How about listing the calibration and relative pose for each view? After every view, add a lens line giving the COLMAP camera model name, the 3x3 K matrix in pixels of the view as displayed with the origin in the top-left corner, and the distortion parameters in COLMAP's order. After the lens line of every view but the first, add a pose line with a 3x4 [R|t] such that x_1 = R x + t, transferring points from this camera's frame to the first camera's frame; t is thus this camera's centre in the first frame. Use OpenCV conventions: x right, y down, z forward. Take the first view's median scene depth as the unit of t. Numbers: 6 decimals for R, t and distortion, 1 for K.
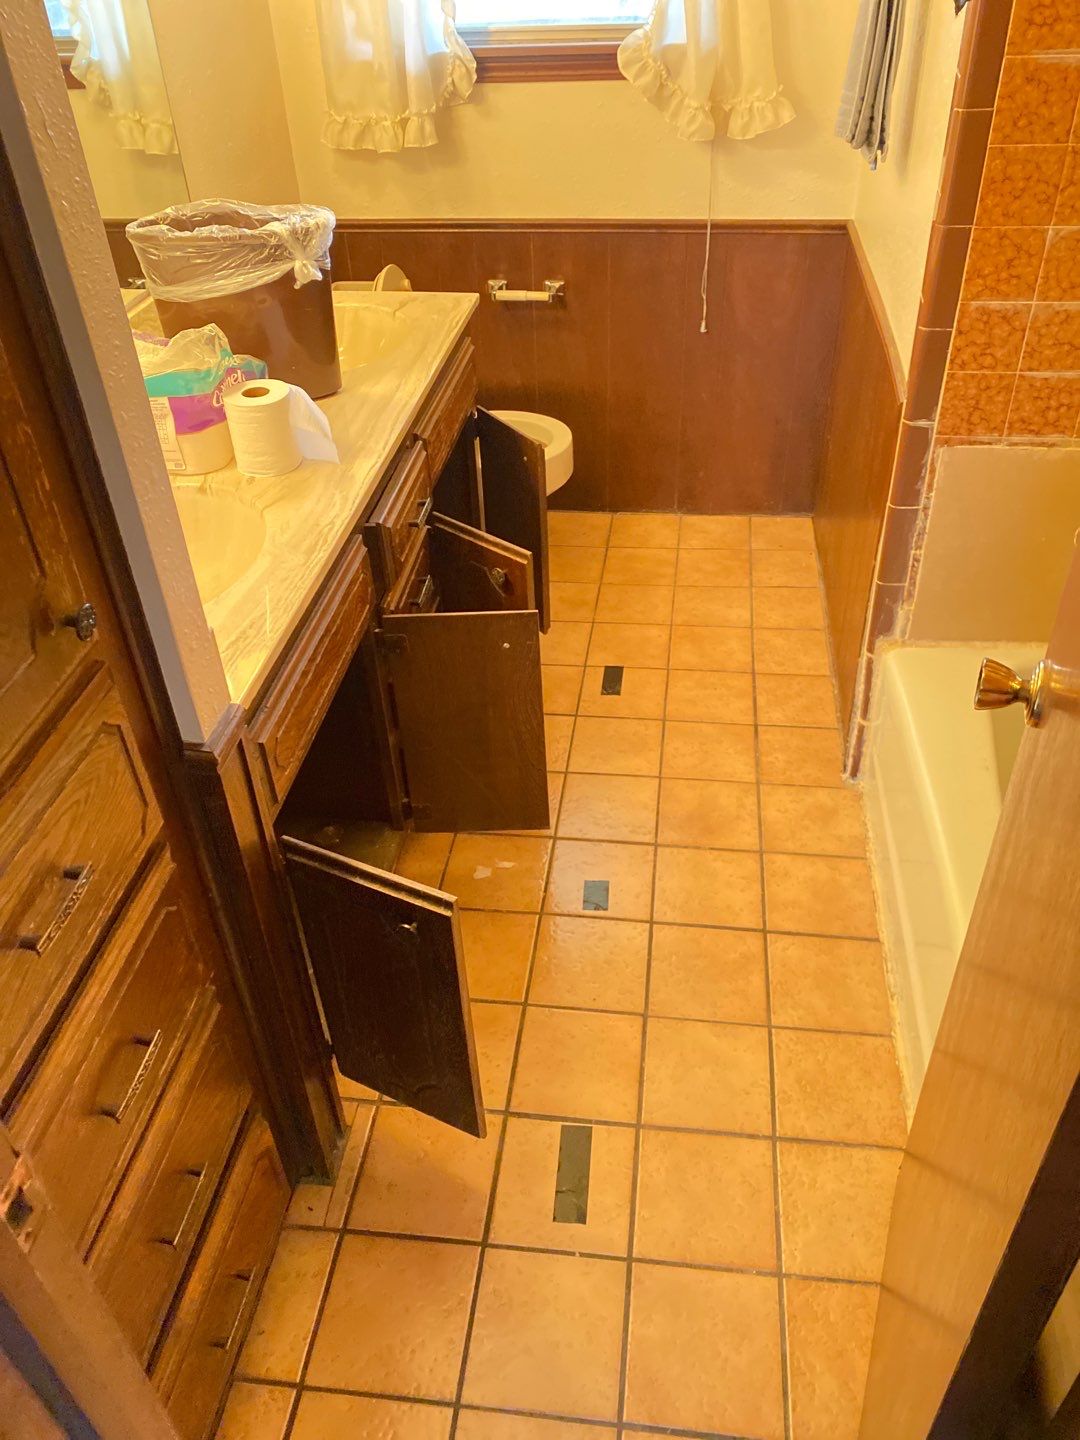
lens RADIAL K [[1104.2, 0, 525.2], [0, 1104.2, 725.2], [0, 0, 1]] dist [0.021002, -0.020764]
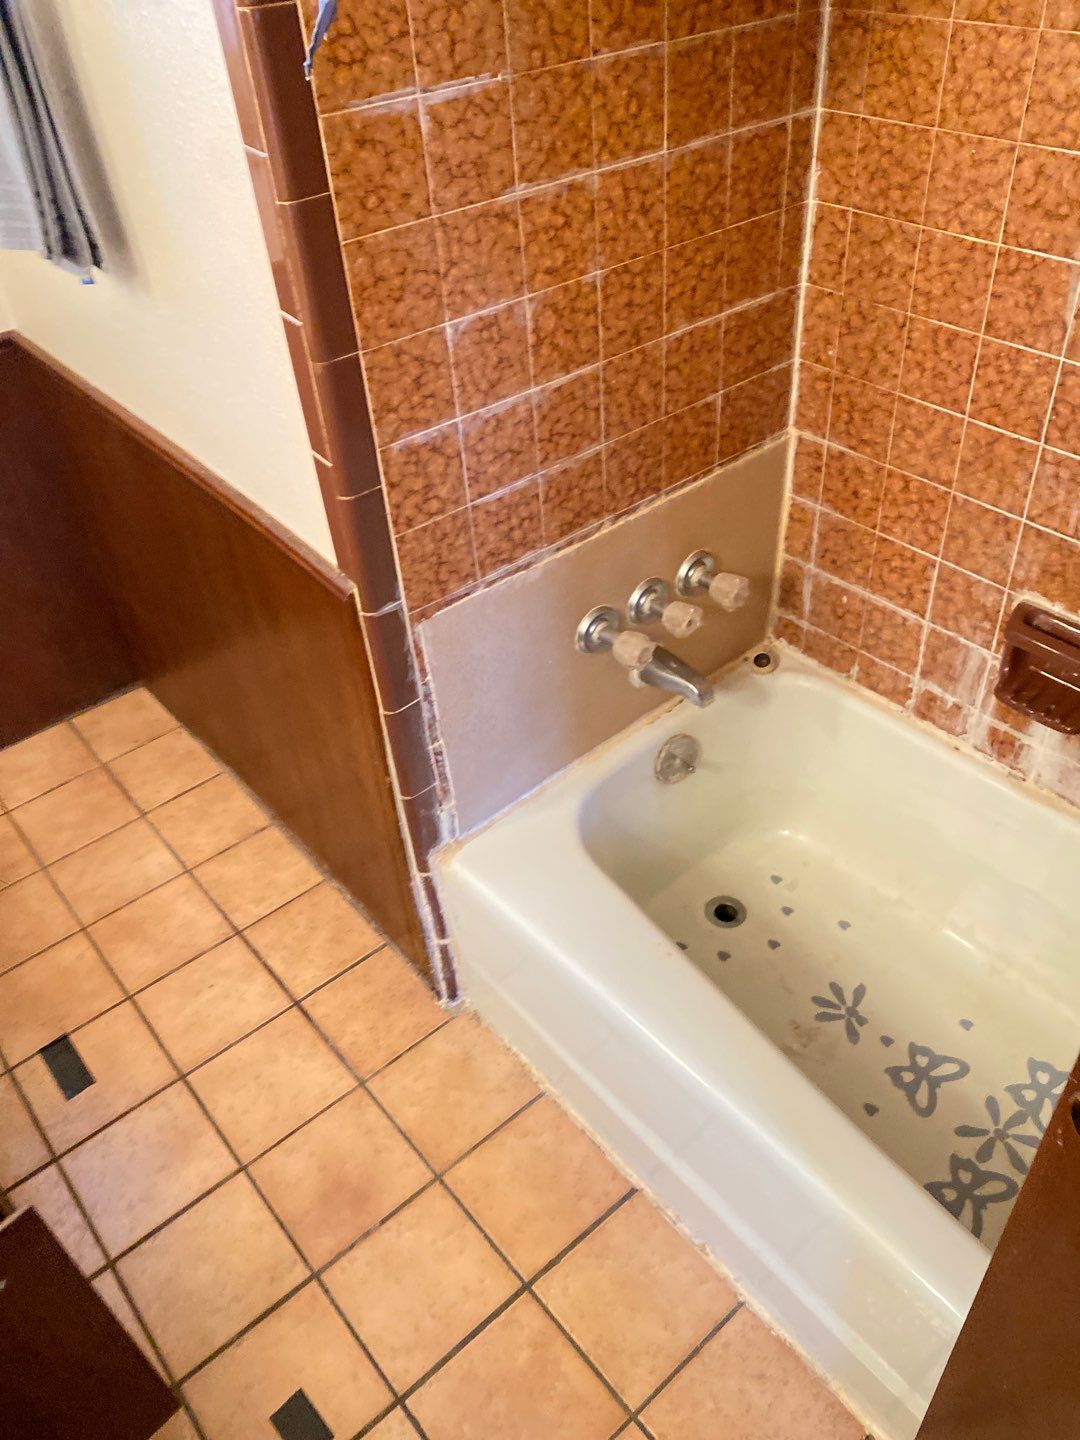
lens RADIAL K [[1104.2, 0, 541.0], [0, 1104.2, 715.6], [0, 0, 1]] dist [0.021002, -0.020764]
pose [[0.666671, -0.473673, 0.575485, -0.022882], [0.475023, 0.864994, 0.161672, -0.282170], [-0.574371, 0.165587, 0.801673, 0.379965]]
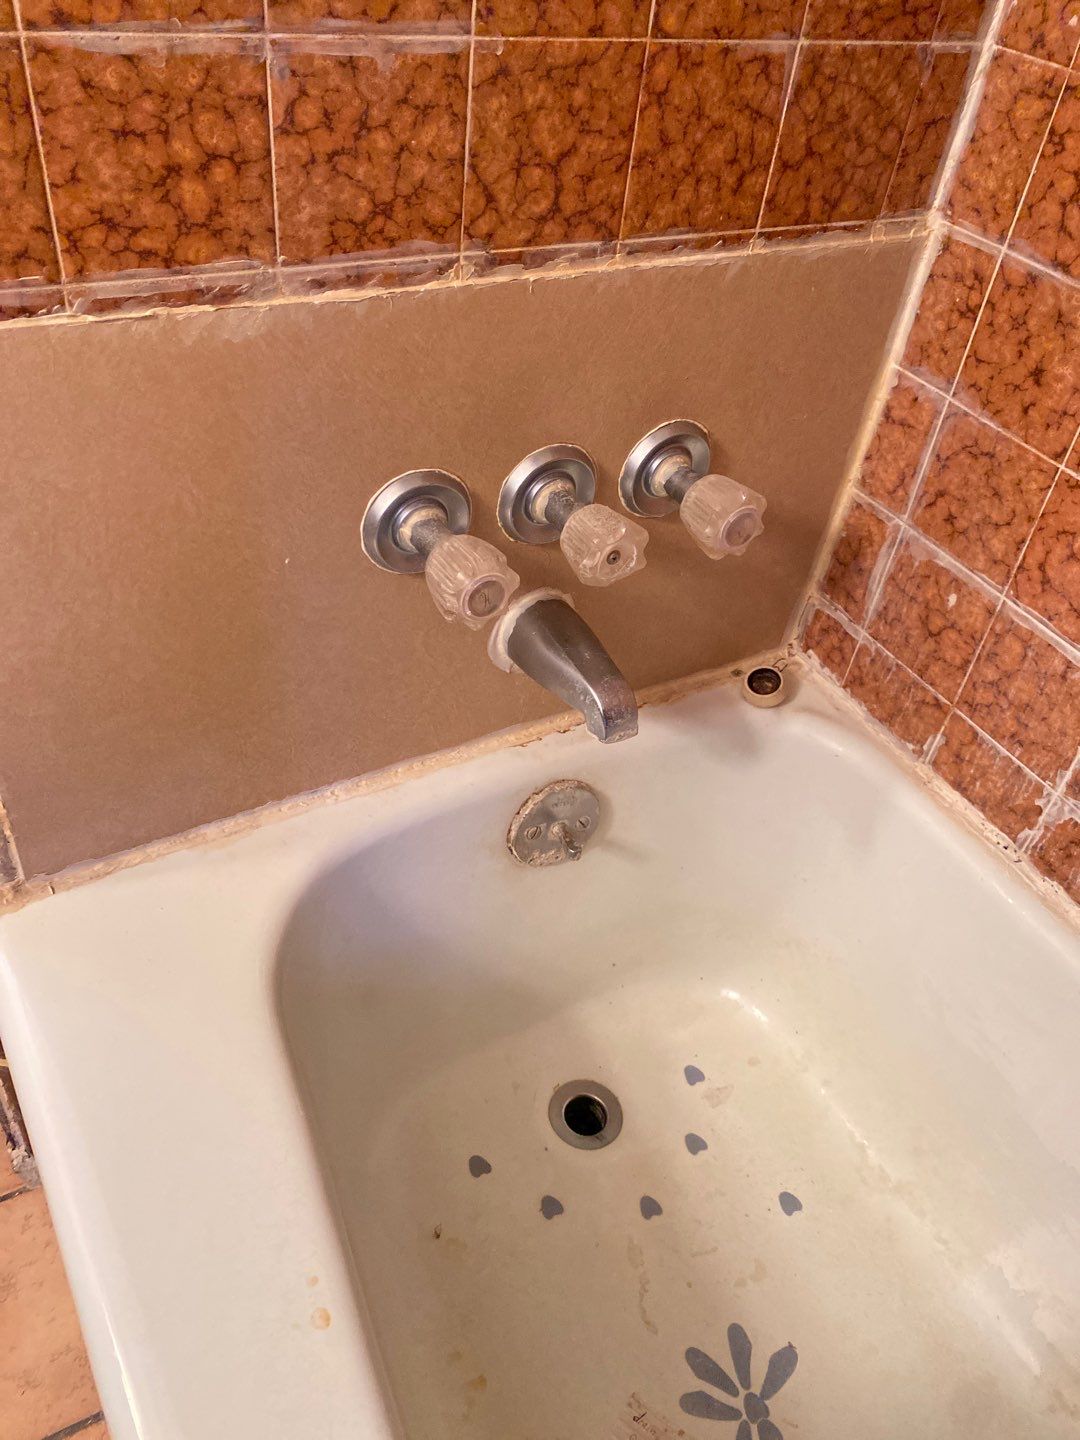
lens RADIAL K [[1104.2, 0, 552.8], [0, 1104.2, 711.5], [0, 0, 1]] dist [0.021002, -0.020764]
pose [[0.779006, -0.299976, 0.550604, 0.336101], [0.251813, 0.953879, 0.163415, -0.166519], [-0.574230, 0.011348, 0.818615, 0.684731]]
